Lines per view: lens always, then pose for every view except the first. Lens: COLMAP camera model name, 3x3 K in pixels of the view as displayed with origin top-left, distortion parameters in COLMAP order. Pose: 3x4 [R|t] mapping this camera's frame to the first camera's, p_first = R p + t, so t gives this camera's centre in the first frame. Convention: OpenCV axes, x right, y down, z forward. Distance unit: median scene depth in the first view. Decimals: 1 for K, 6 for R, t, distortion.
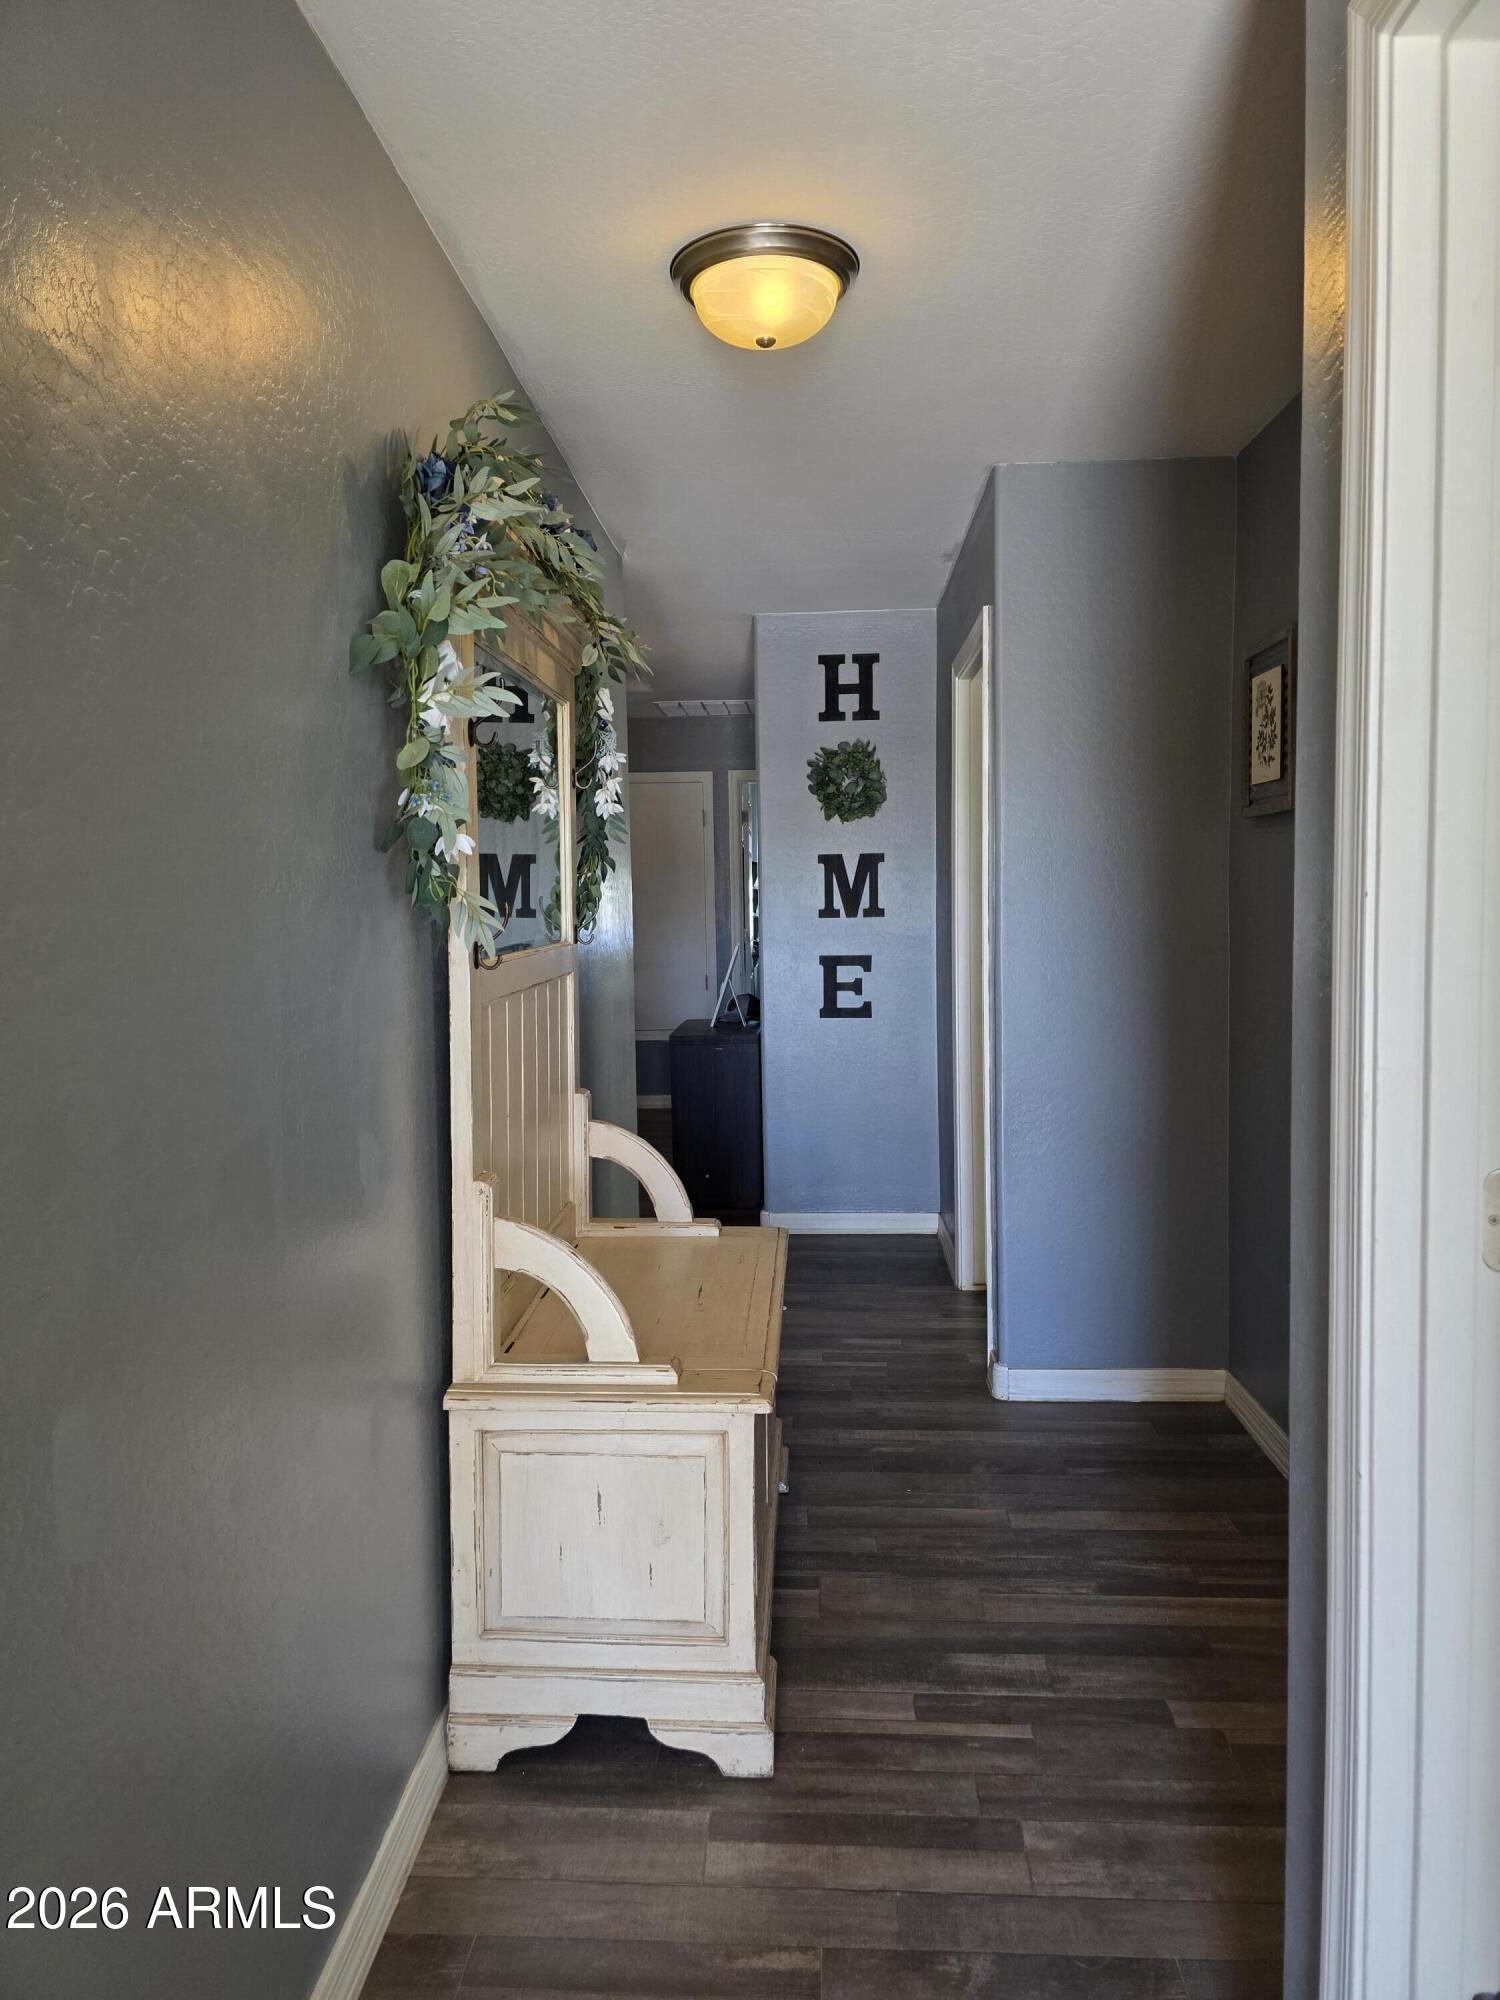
lens RADIAL K [[1356.2, 0, 746.9], [0, 1356.2, 999.0], [0, 0, 1]] dist [0.041035, -0.055804]
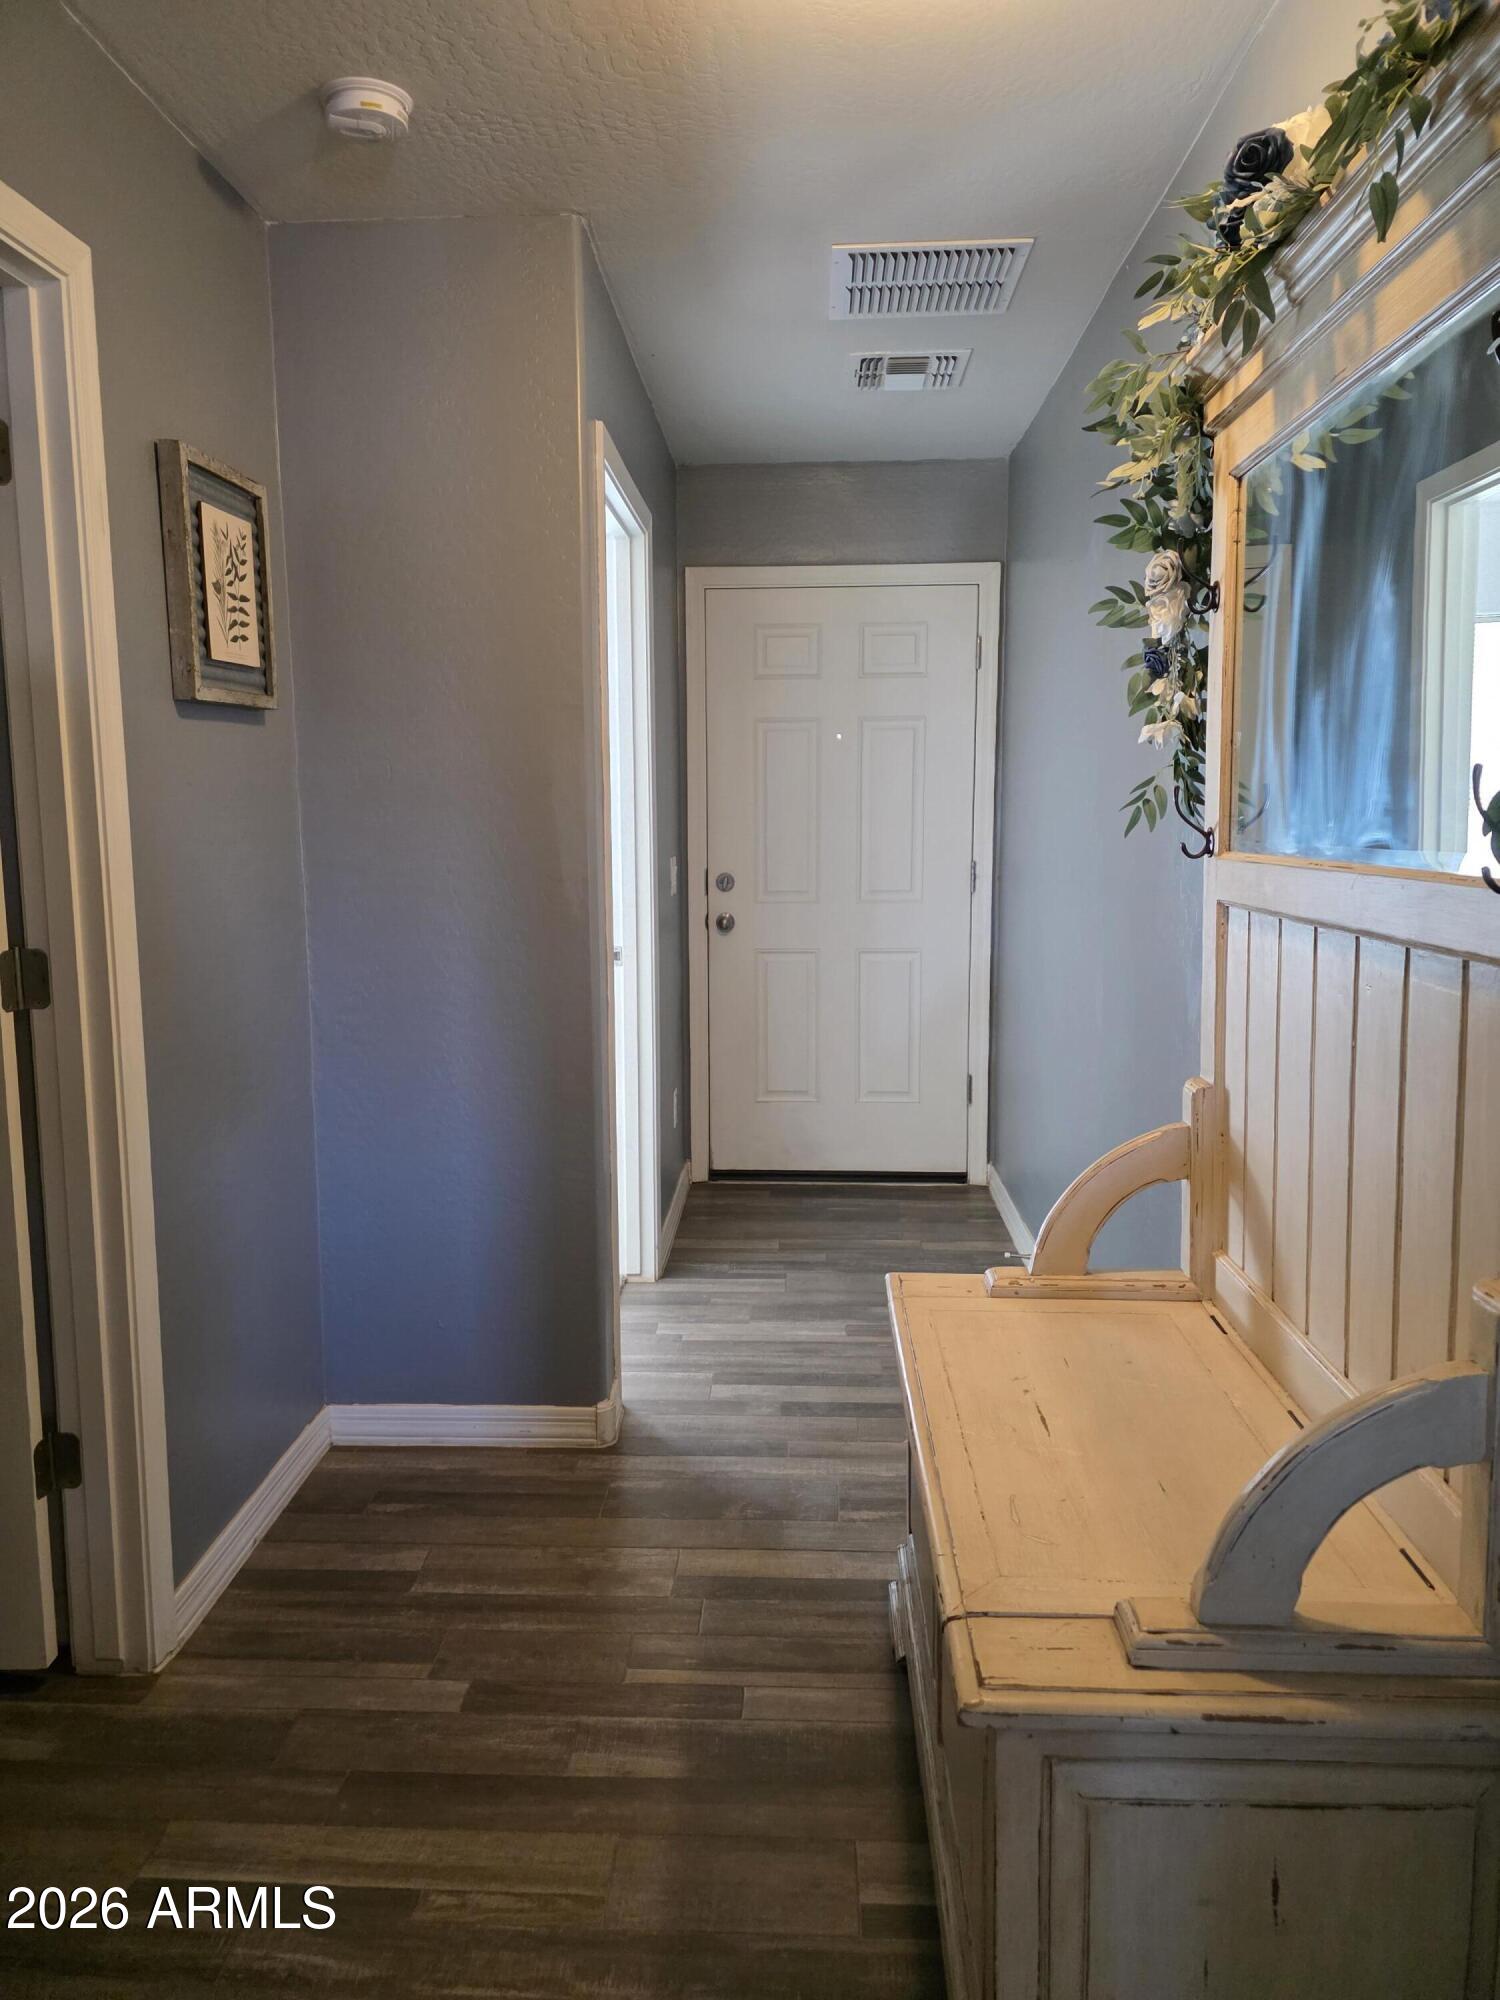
lens RADIAL K [[1356.2, 0, 741.0], [0, 1356.2, 1000.3], [0, 0, 1]] dist [0.041035, -0.055804]
pose [[-0.999711, 0.023885, -0.002634, 0.116409], [0.022737, 0.975714, 0.217867, -0.124684], [0.007773, 0.217744, -0.975975, 1.782692]]
